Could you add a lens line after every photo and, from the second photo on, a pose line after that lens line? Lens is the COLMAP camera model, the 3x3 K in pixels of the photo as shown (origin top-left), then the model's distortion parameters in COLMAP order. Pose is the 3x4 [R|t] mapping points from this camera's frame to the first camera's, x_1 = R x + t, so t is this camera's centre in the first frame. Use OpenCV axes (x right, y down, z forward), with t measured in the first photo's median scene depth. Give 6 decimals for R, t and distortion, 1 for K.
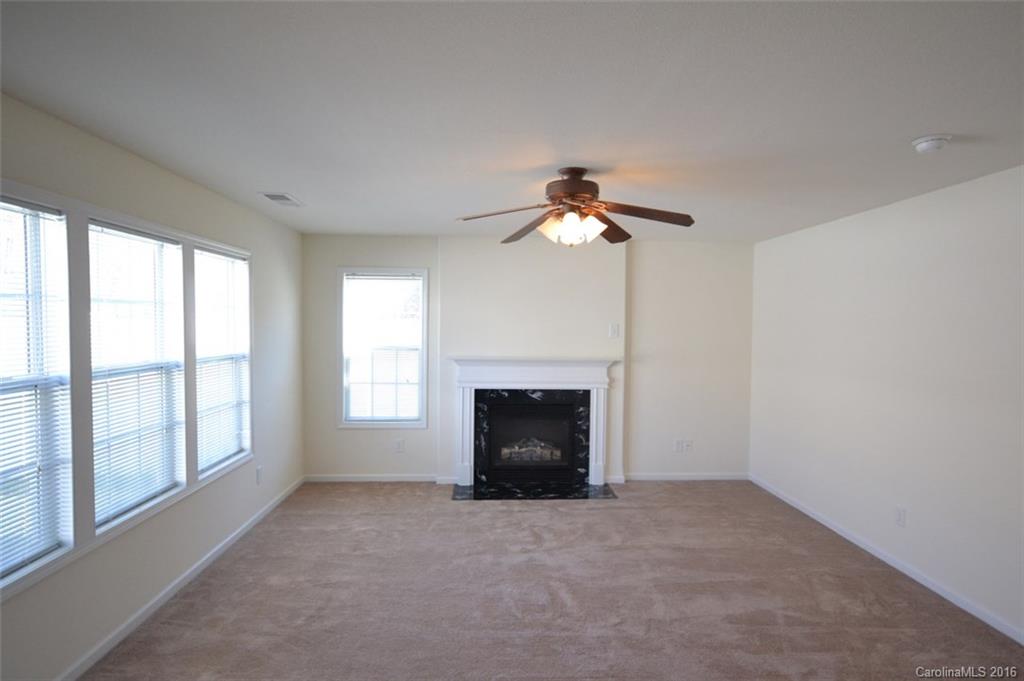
lens RADIAL K [[544.0, 0, 516.8], [0, 544.0, 341.9], [0, 0, 1]] dist [0.001484, 0.001719]
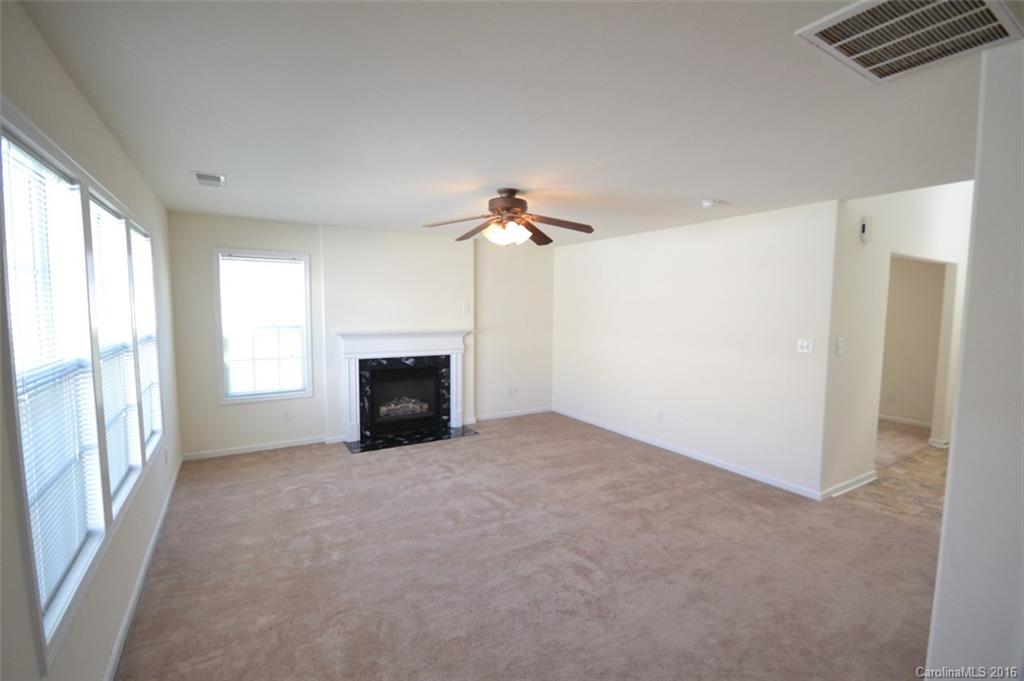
lens RADIAL K [[453.7, 0, 510.5], [0, 453.7, 344.0], [0, 0, 1]] dist [-0.014287, 0.000447]
pose [[0.880903, -0.041534, 0.471471, -0.247812], [0.015727, 0.998161, 0.058546, 0.001946], [-0.473035, -0.044159, 0.879936, -0.010646]]
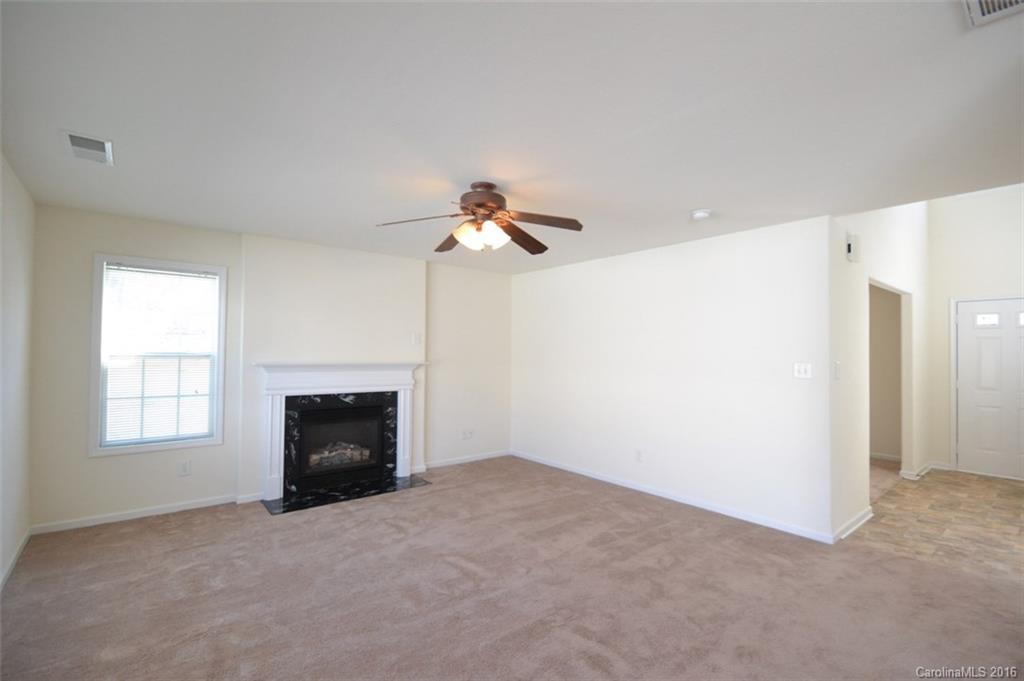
lens RADIAL K [[455.7, 0, 511.6], [0, 455.7, 342.9], [0, 0, 1]] dist [0.001134, -0.008265]
pose [[0.803342, 0.012138, 0.595394, -0.236834], [0.017341, 0.998892, -0.043761, 0.034955], [-0.595265, 0.045480, 0.802242, 0.111336]]
